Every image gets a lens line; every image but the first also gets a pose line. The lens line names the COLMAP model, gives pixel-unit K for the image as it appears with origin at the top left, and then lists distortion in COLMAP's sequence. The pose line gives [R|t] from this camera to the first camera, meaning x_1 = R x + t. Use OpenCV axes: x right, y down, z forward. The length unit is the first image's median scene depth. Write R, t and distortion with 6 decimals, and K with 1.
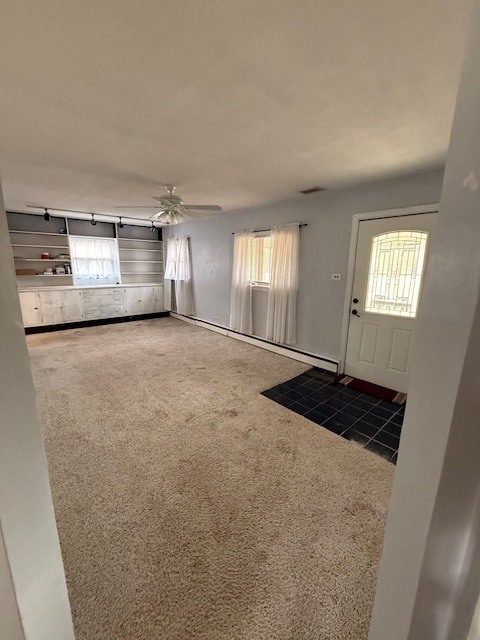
lens RADIAL K [[254.2, 0, 240.1], [0, 254.2, 318.9], [0, 0, 1]] dist [0.004336, -0.001349]
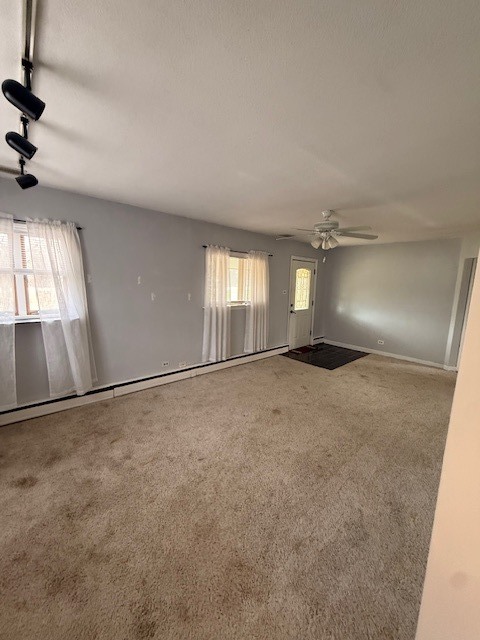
lens RADIAL K [[254.2, 0, 241.1], [0, 254.2, 318.0], [0, 0, 1]] dist [0.004336, -0.001349]
pose [[-0.008519, -0.153291, 0.988144, -0.974078], [0.183623, 0.971137, 0.152236, -0.241947], [-0.982960, 0.182743, 0.019875, 1.024091]]
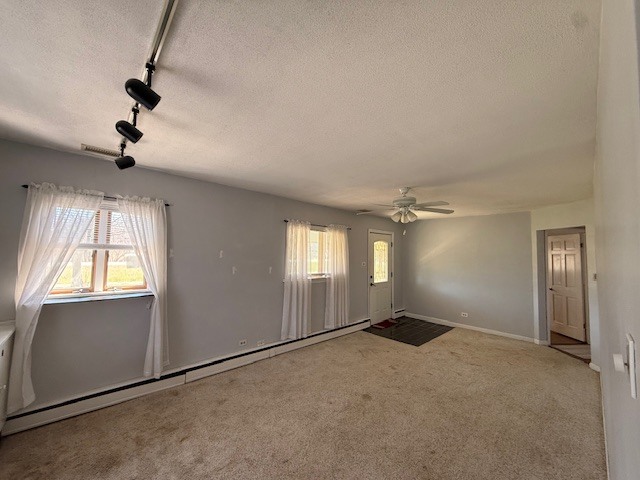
lens RADIAL K [[254.2, 0, 320.2], [0, 254.2, 239.6], [0, 0, 1]] dist [0.004336, -0.001349]
pose [[-0.030210, 0.045201, 0.998521, -0.967800], [0.192428, 0.980553, -0.038566, -0.248063], [-0.980846, 0.190979, -0.038320, 1.050920]]
